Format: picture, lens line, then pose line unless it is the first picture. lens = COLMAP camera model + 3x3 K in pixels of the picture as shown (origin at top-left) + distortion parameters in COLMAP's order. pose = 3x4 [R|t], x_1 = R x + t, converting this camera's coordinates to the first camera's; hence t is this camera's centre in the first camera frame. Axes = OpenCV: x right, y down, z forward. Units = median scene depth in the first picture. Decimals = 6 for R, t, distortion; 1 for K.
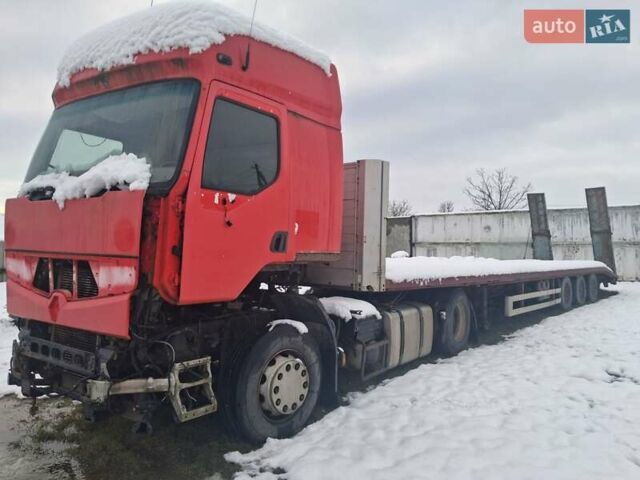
lens RADIAL K [[481.0, 0, 331.2], [0, 481.0, 229.3], [0, 0, 1]] dist [0.102150, -0.190304]
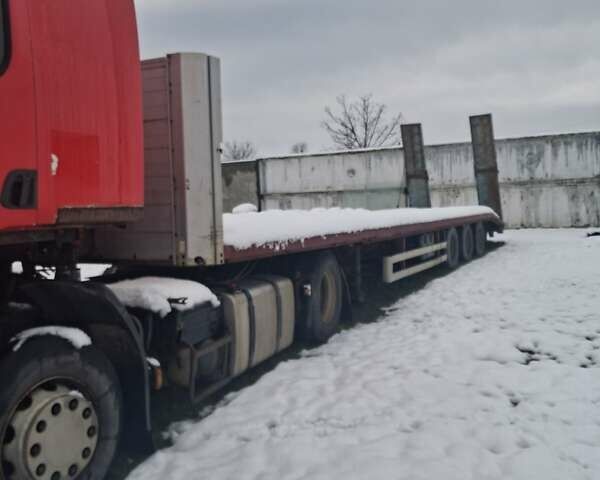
lens RADIAL K [[601.9, 0, 288.8], [0, 601.9, 251.6], [0, 0, 1]] dist [0.174945, -0.475867]
pose [[0.976408, -0.058992, 0.207718, 0.029754], [0.034165, 0.992047, 0.121146, 0.016783], [-0.213213, -0.111191, 0.970658, 0.192341]]
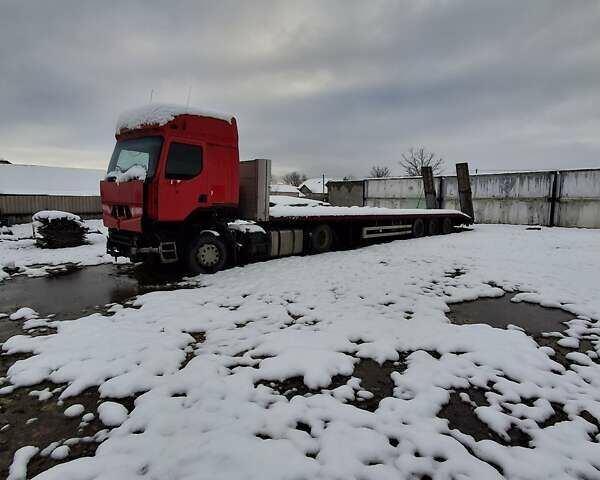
lens RADIAL K [[343.1, 0, 301.4], [0, 343.1, 237.7], [0, 0, 1]] dist [-0.004097, -0.000776]
pose [[0.995035, 0.014644, -0.098438, 0.419186], [-0.000244, 0.989470, 0.144736, -0.021964], [0.099521, -0.143994, 0.984561, -0.522876]]
